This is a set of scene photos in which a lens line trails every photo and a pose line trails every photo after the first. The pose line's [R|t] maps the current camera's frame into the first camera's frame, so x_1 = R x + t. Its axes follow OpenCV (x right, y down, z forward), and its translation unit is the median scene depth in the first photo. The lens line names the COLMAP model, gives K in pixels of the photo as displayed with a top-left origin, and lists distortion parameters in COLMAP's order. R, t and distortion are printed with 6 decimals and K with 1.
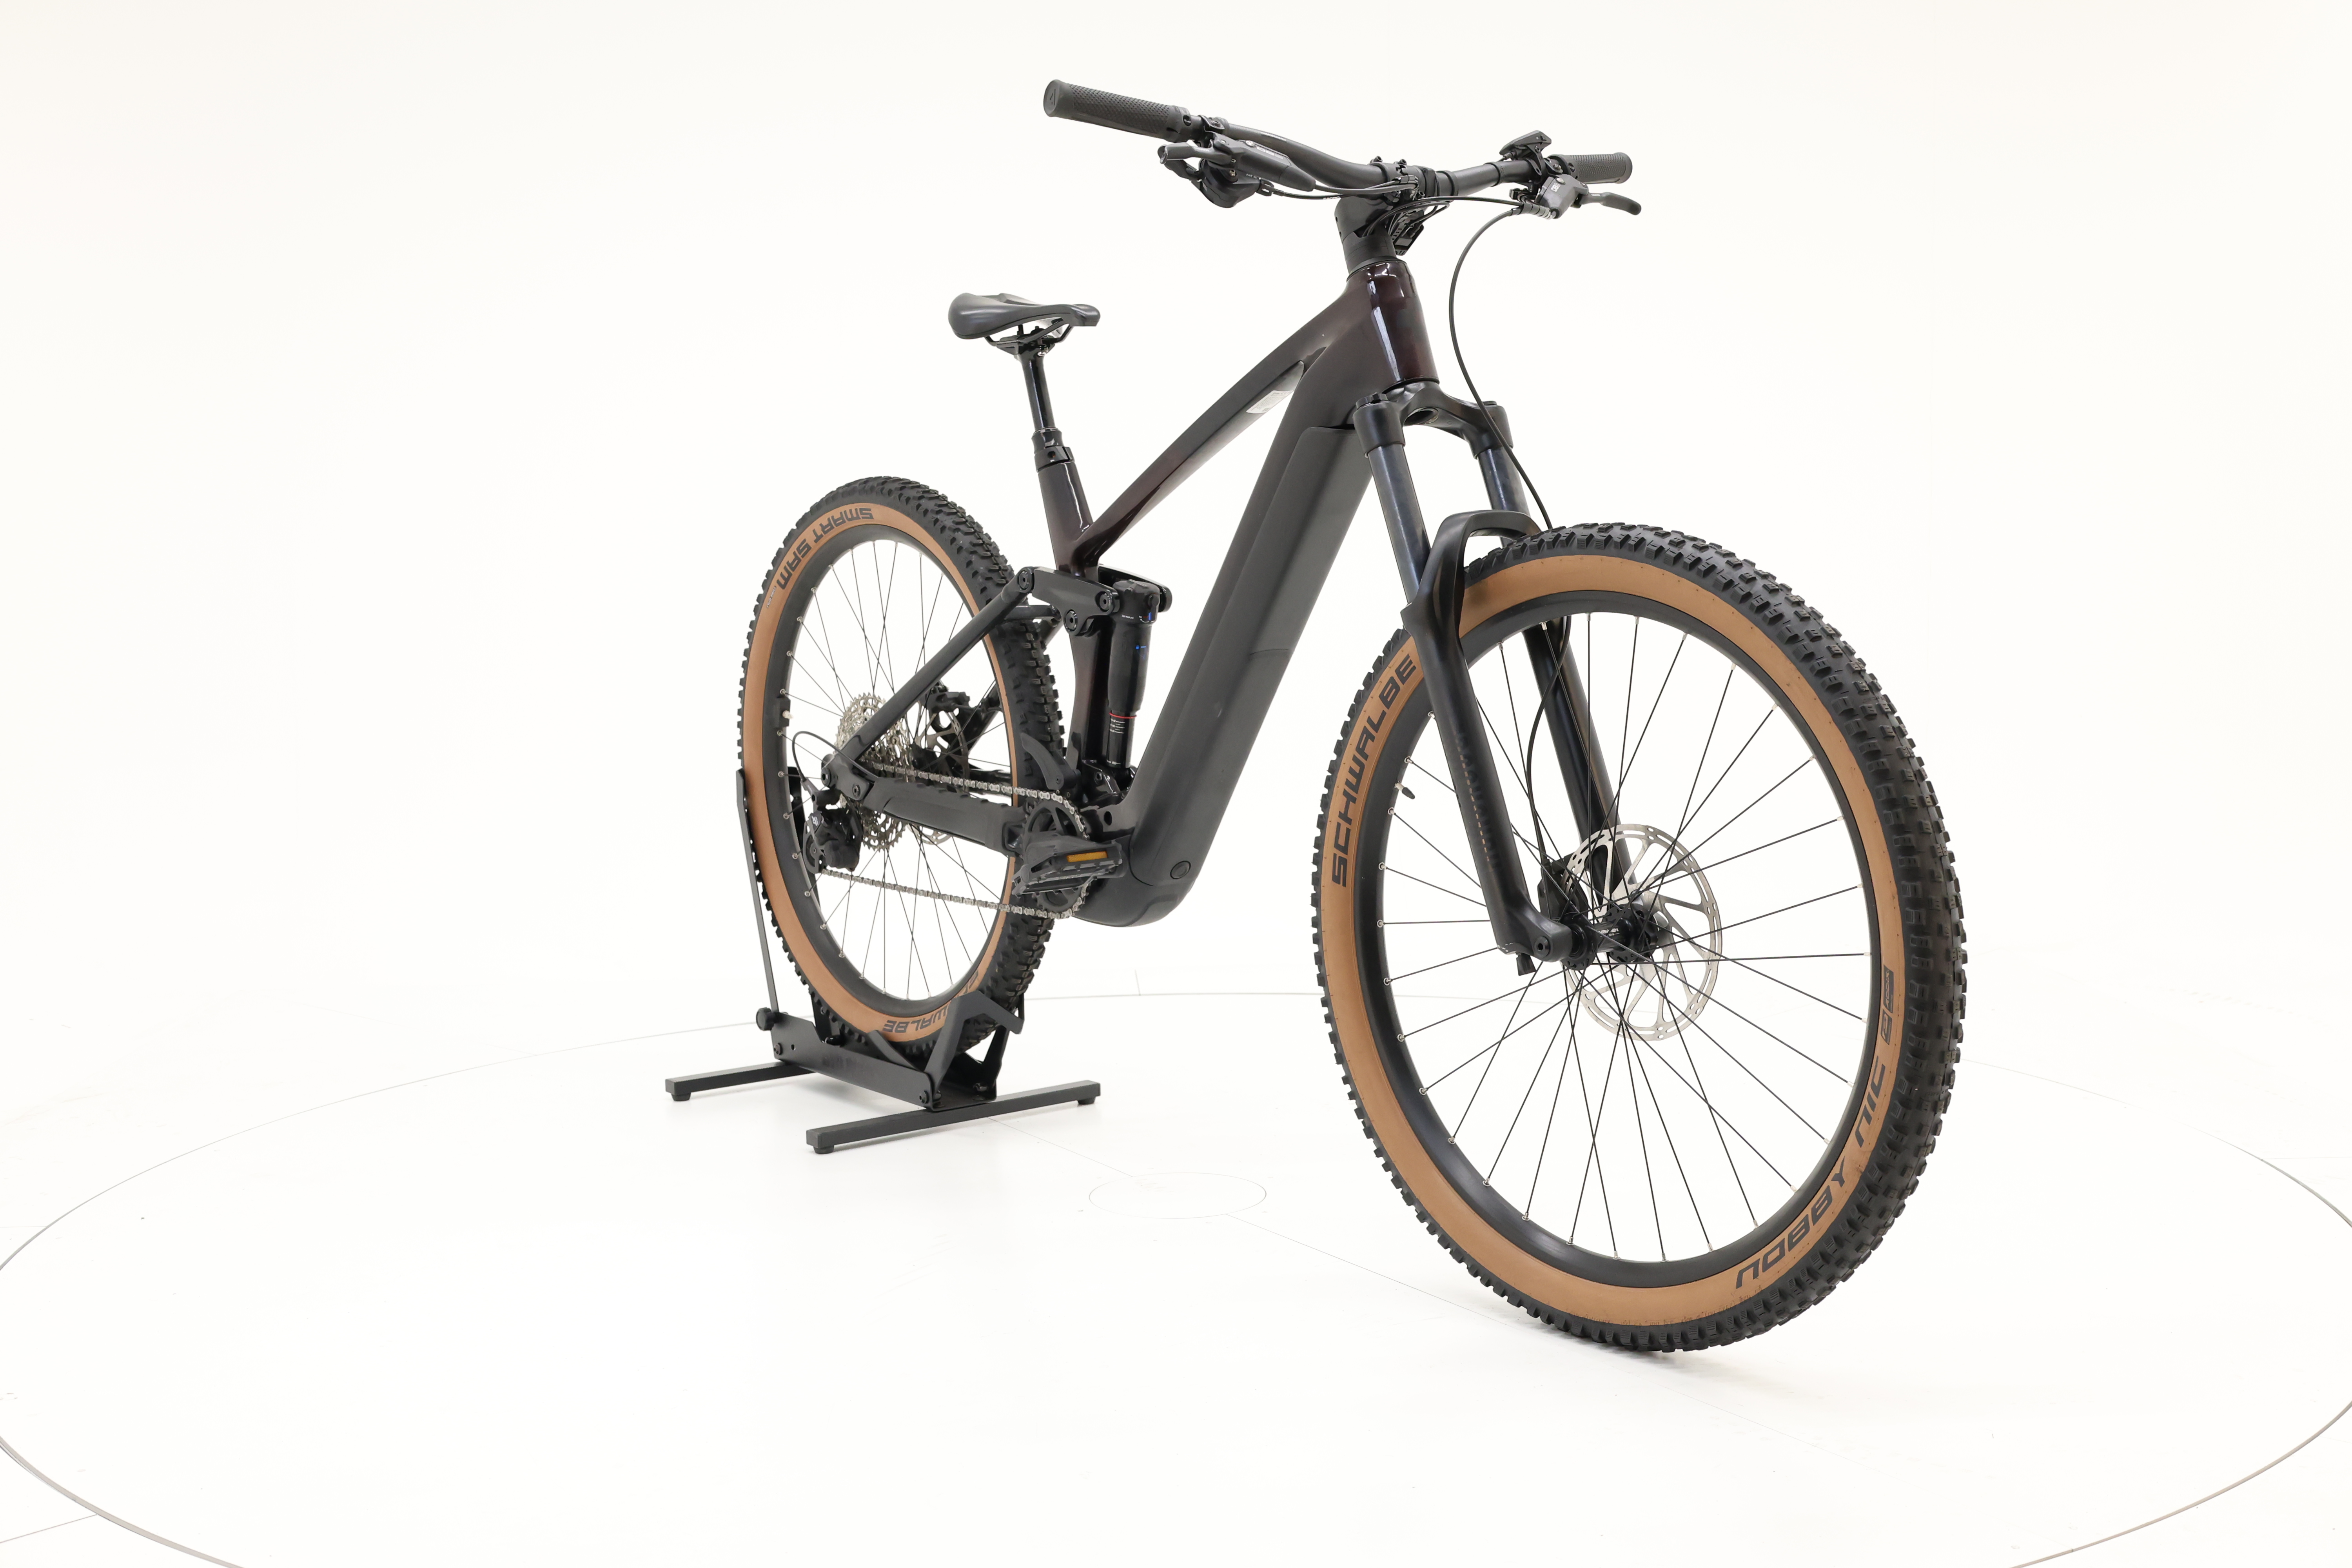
lens RADIAL K [[2642.6, 0, 1185.7], [0, 2642.6, 776.4], [0, 0, 1]] dist [-0.000958, 0.000000]
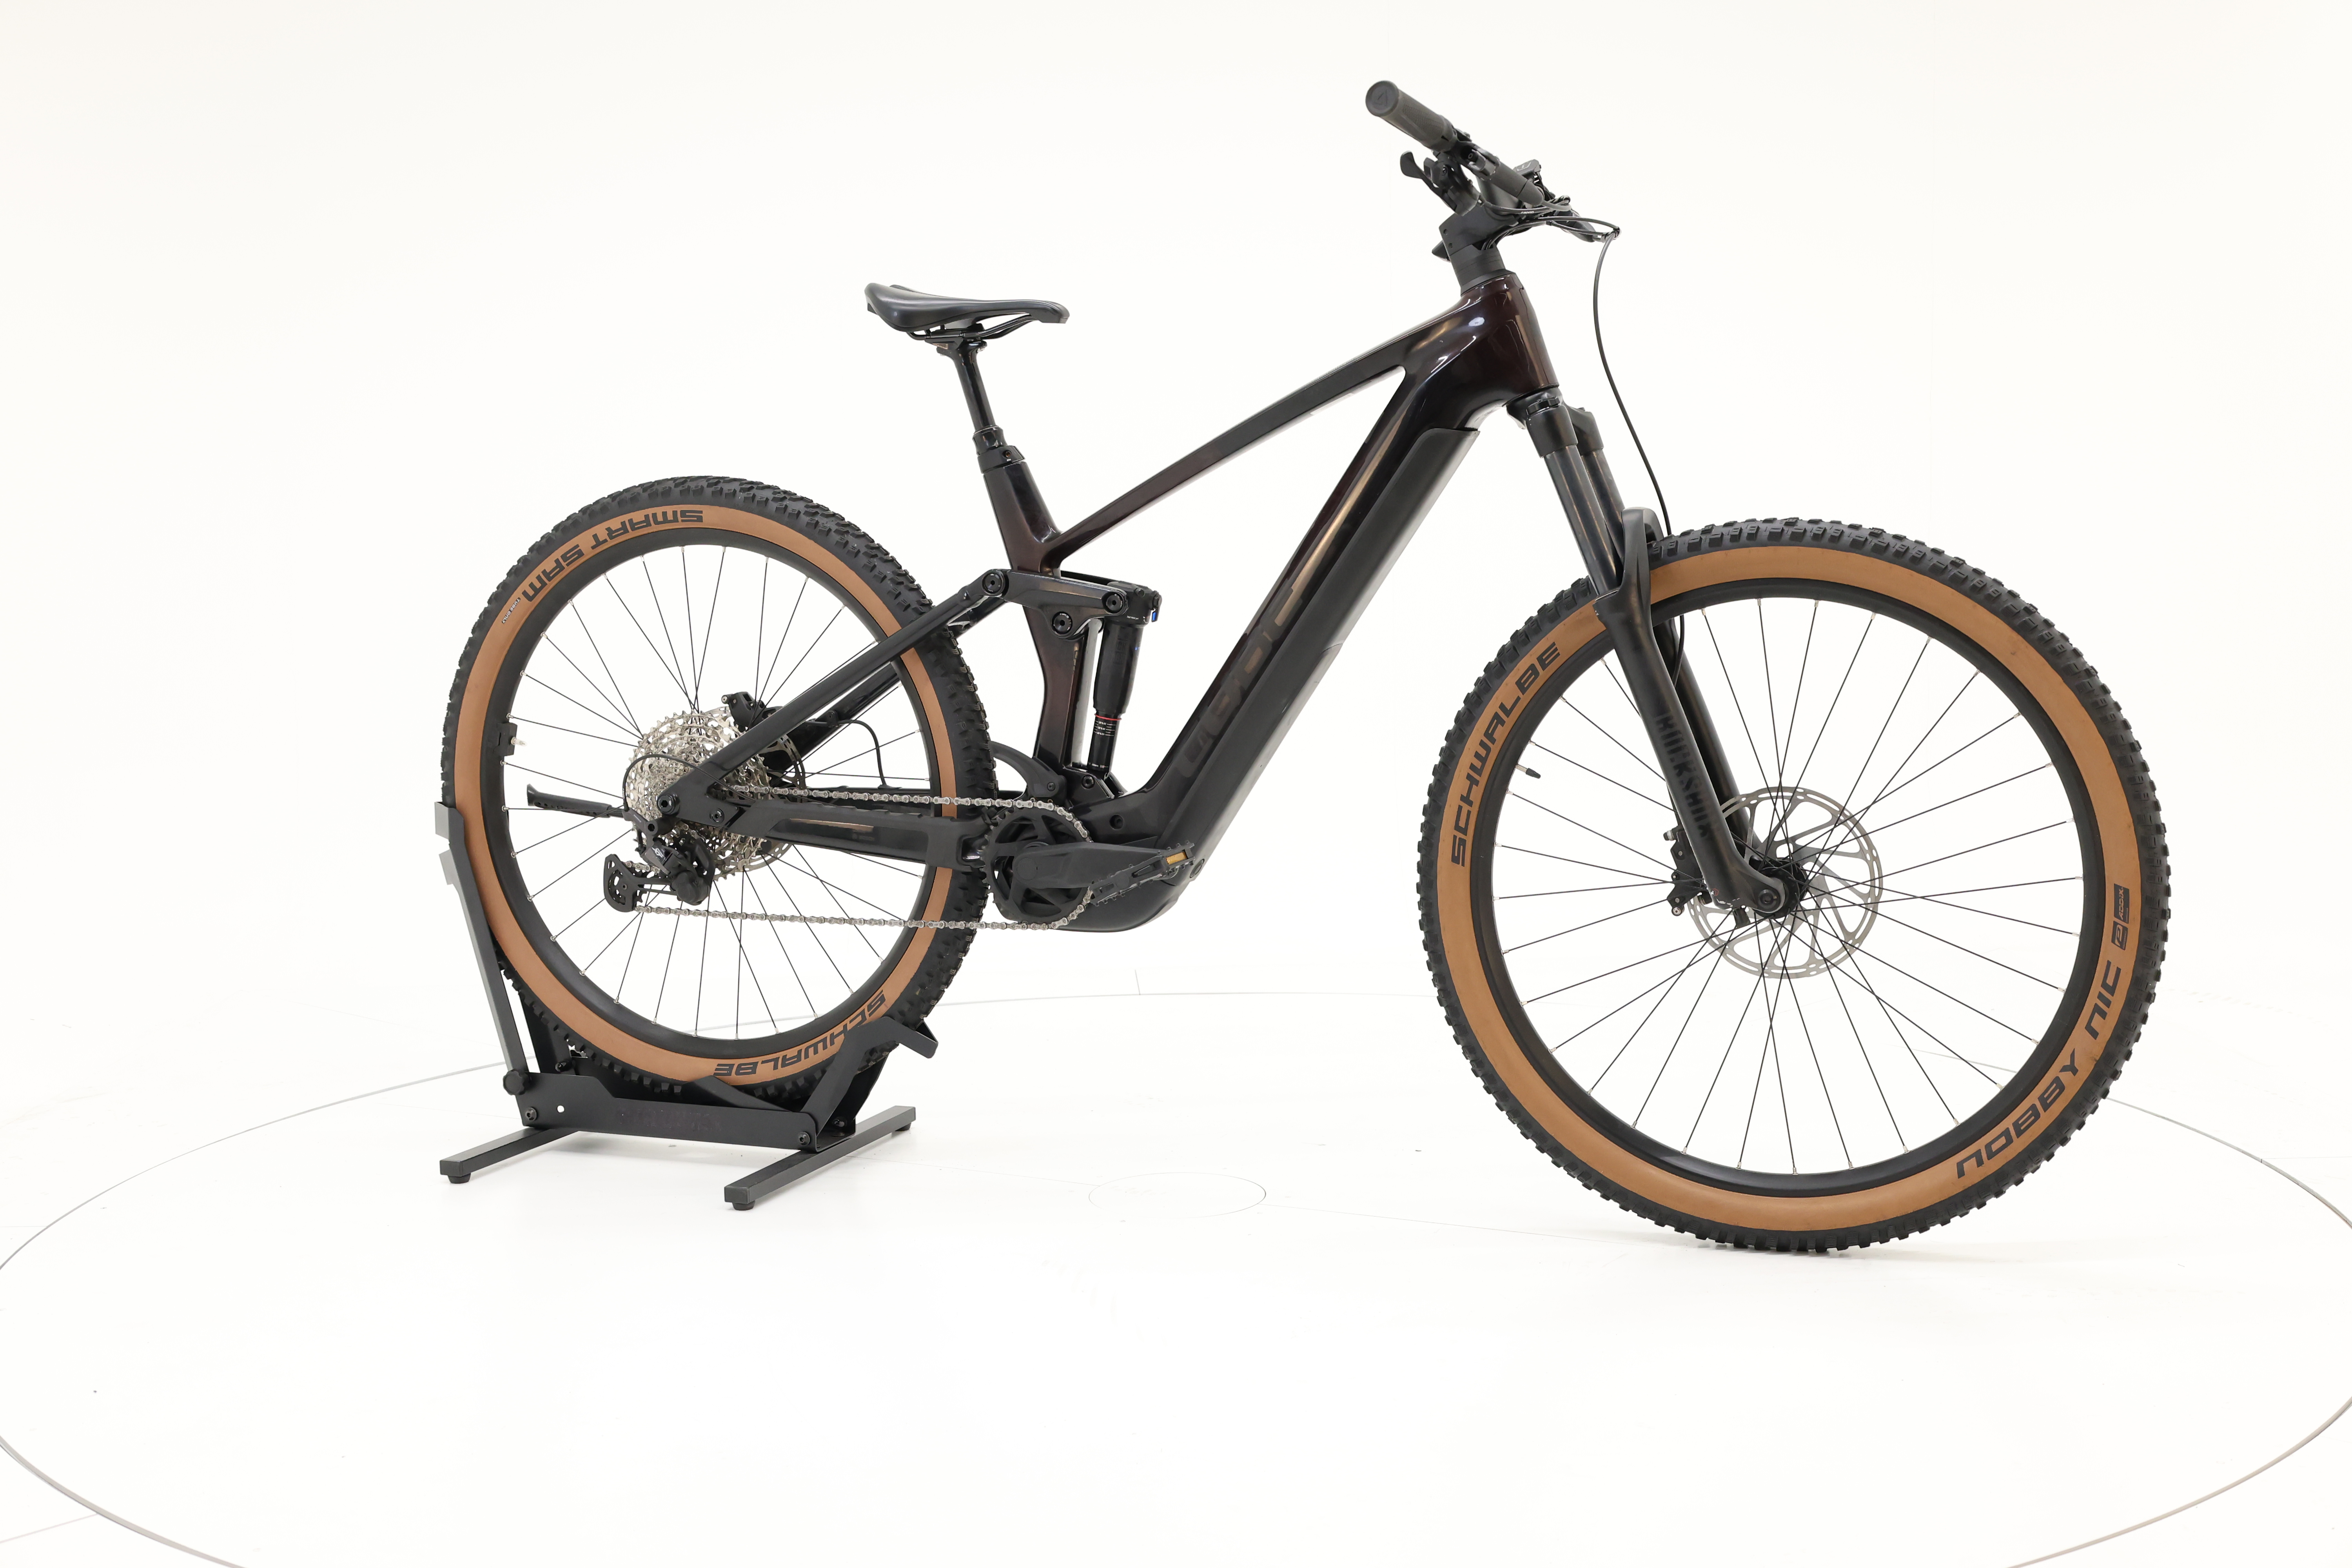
lens RADIAL K [[2642.6, 0, 1173.5], [0, 2642.6, 770.2], [0, 0, 1]] dist [-0.000958, 0.000000]
pose [[0.855540, -0.048229, 0.515486, -0.581428], [0.054927, 0.998488, 0.002257, -0.004988], [-0.514815, 0.026383, 0.856895, 0.157145]]
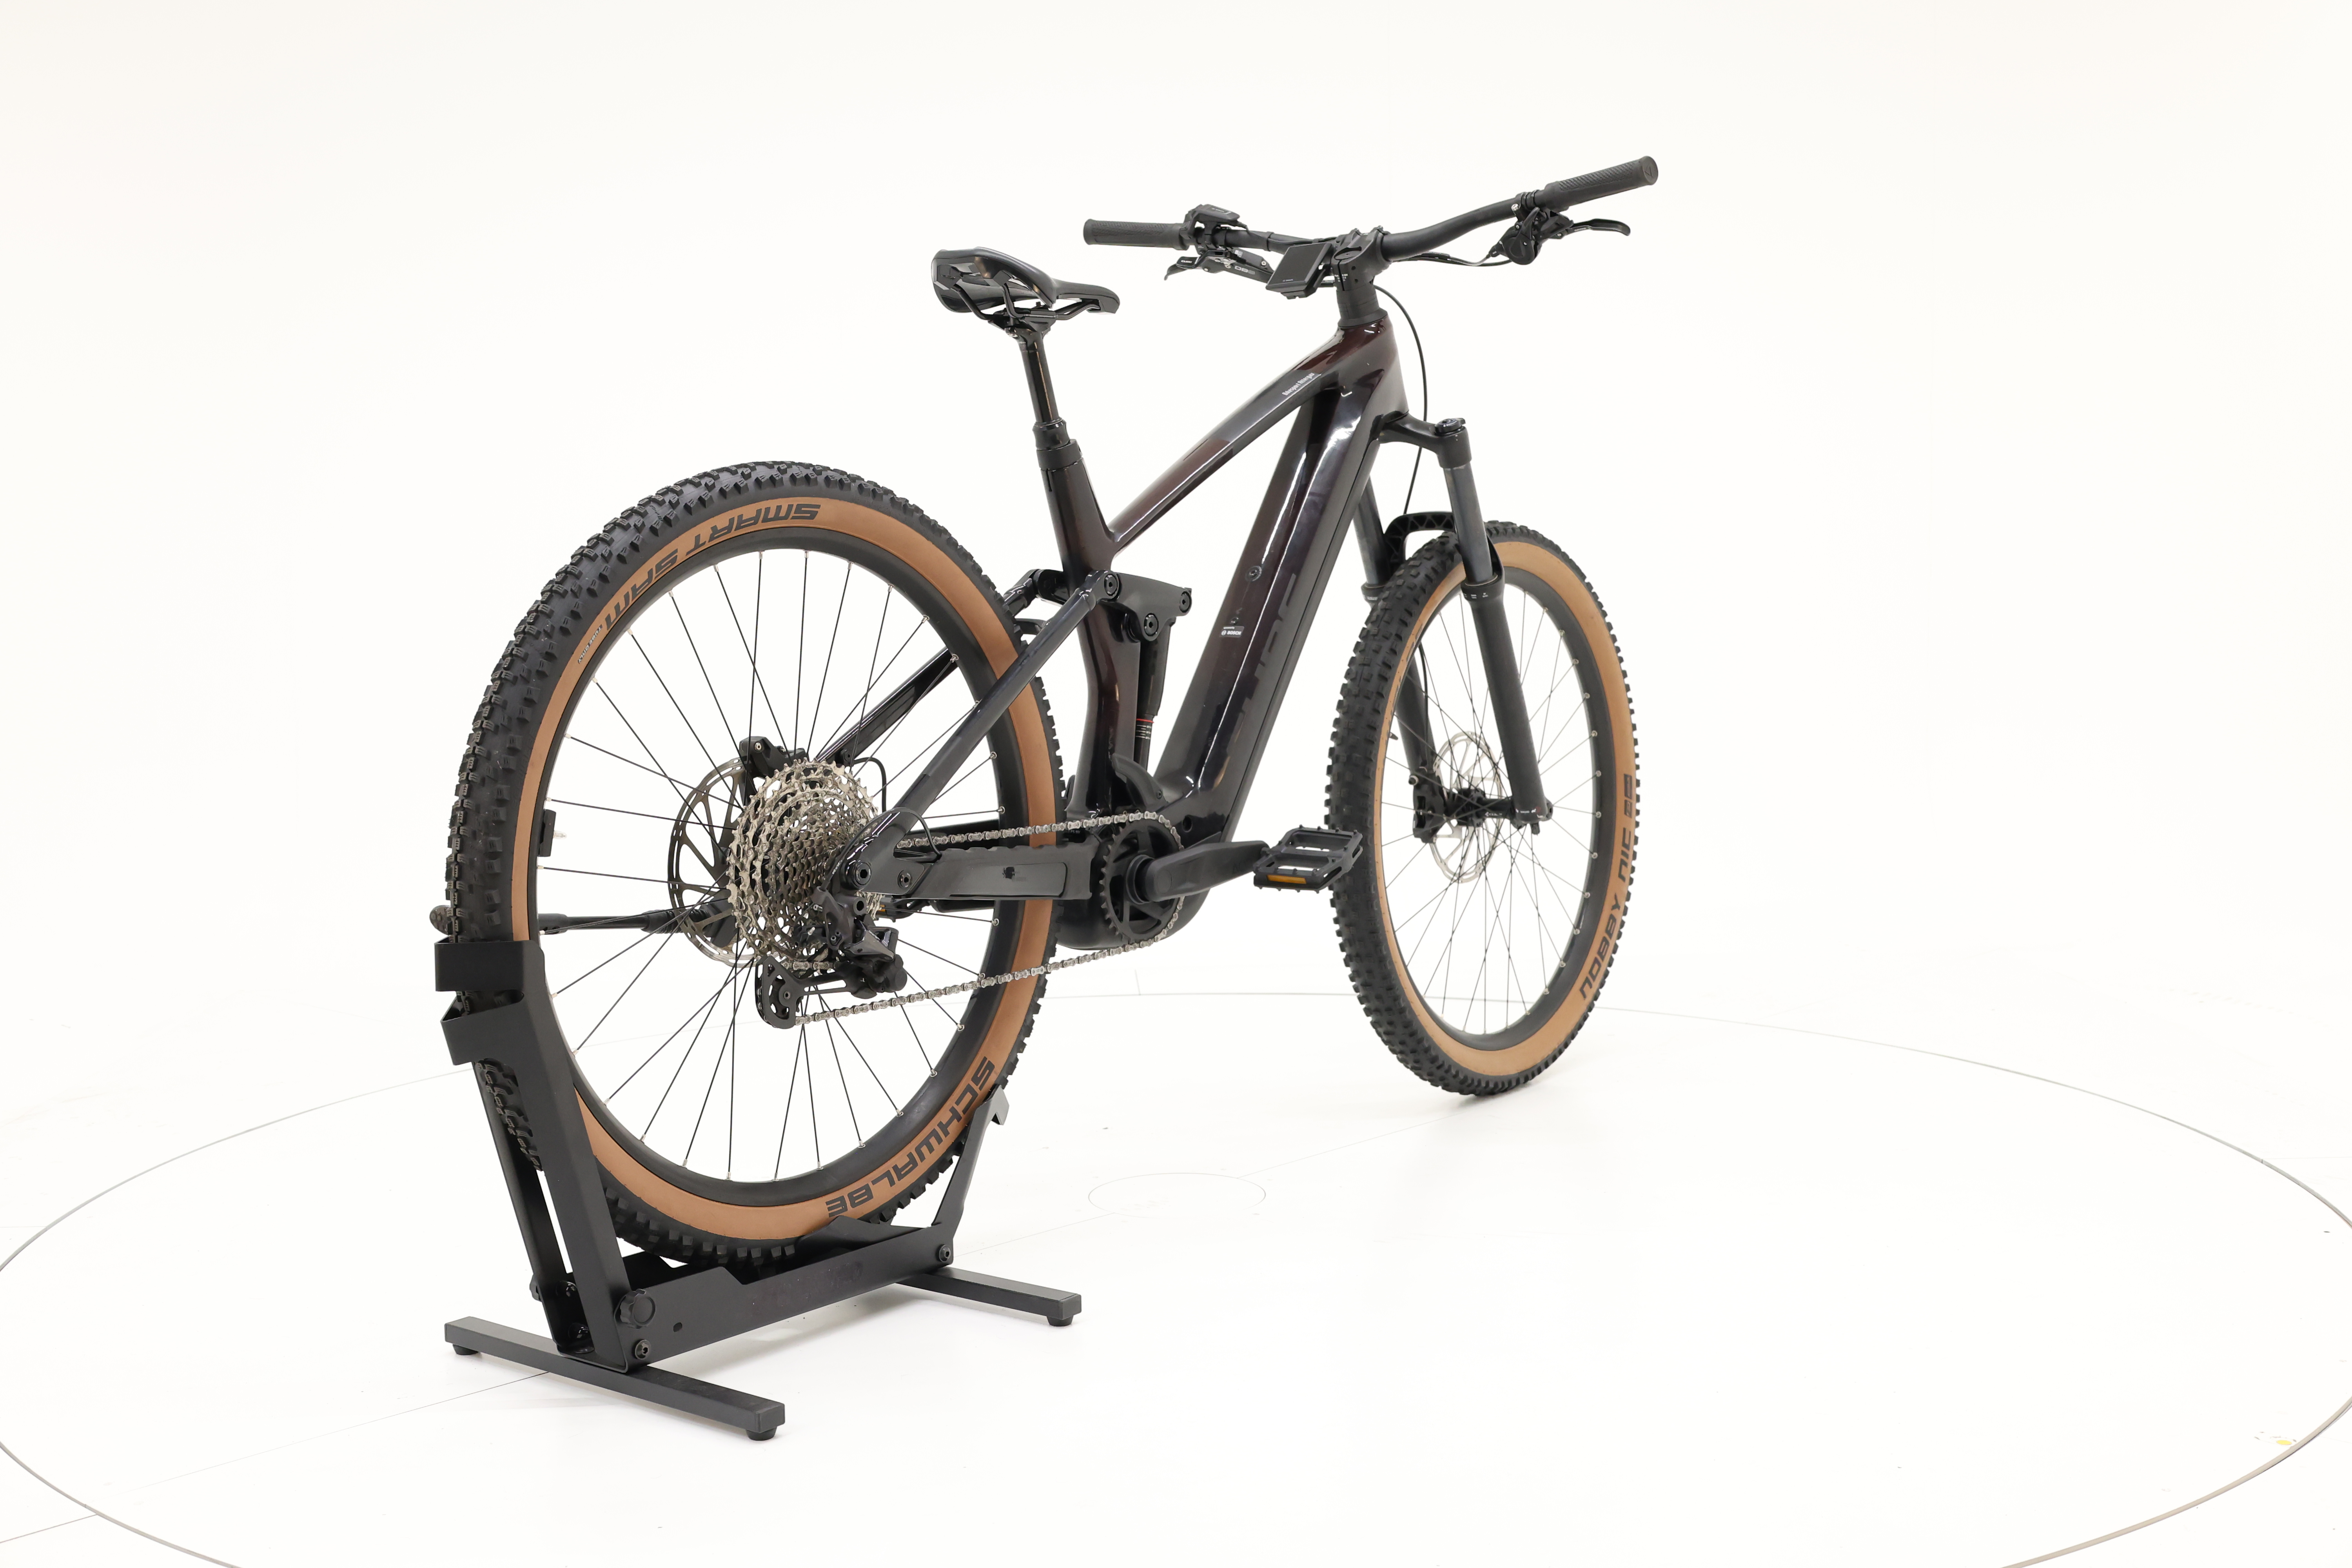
lens RADIAL K [[2642.6, 0, 1174.2], [0, 2642.6, 783.1], [0, 0, 1]] dist [-0.000958, 0.000000]
pose [[-0.249687, -0.072954, 0.965574, -1.087455], [0.121094, 0.986978, 0.105885, -0.115360], [-0.960725, 0.143363, -0.237602, 1.380497]]
